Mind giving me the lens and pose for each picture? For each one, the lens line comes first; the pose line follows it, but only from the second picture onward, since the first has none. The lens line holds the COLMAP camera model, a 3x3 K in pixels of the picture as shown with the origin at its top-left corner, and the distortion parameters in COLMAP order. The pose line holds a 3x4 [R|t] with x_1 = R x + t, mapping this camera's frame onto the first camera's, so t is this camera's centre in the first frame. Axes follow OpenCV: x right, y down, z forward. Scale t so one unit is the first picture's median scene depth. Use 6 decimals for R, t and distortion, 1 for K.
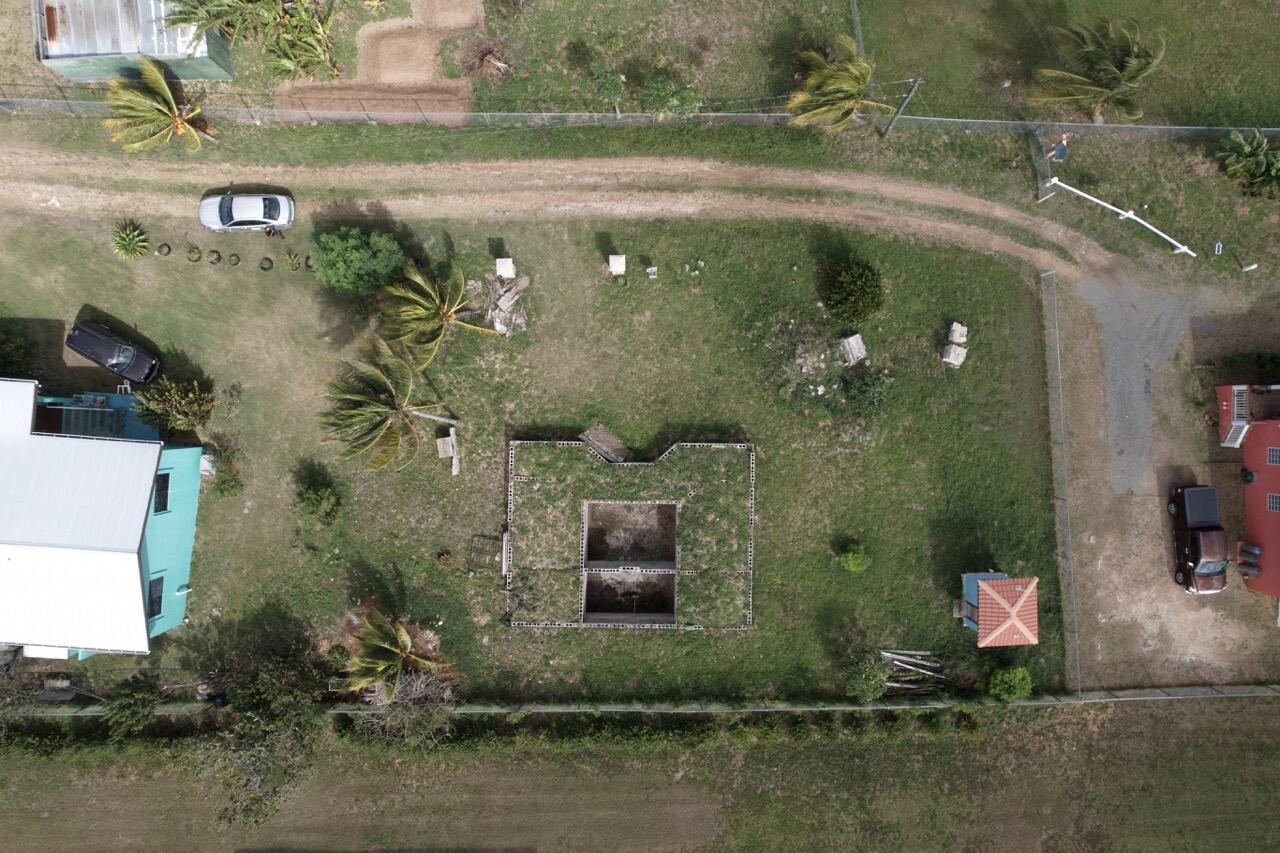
lens RADIAL K [[815.4, 0, 640.0], [0, 815.4, 426.5], [0, 0, 1]] dist [-0.000043, 0.001066]
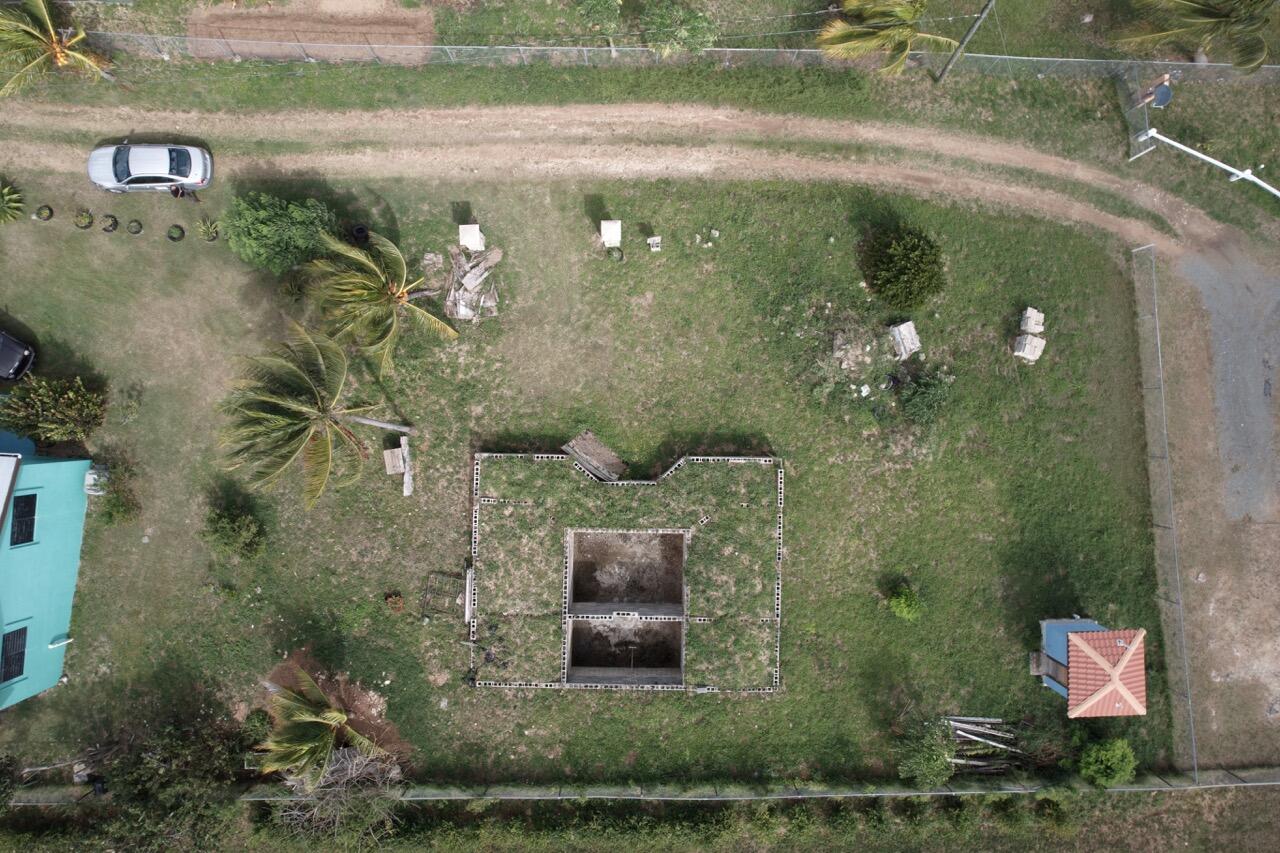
lens RADIAL K [[815.4, 0, 640.0], [0, 815.4, 426.5], [0, 0, 1]] dist [-0.000043, 0.001066]
pose [[0.999997, 0.002615, -0.000359, 0.001285], [-0.002618, 0.999968, -0.007625, -0.002775], [0.000339, 0.007626, 0.999971, 0.199460]]
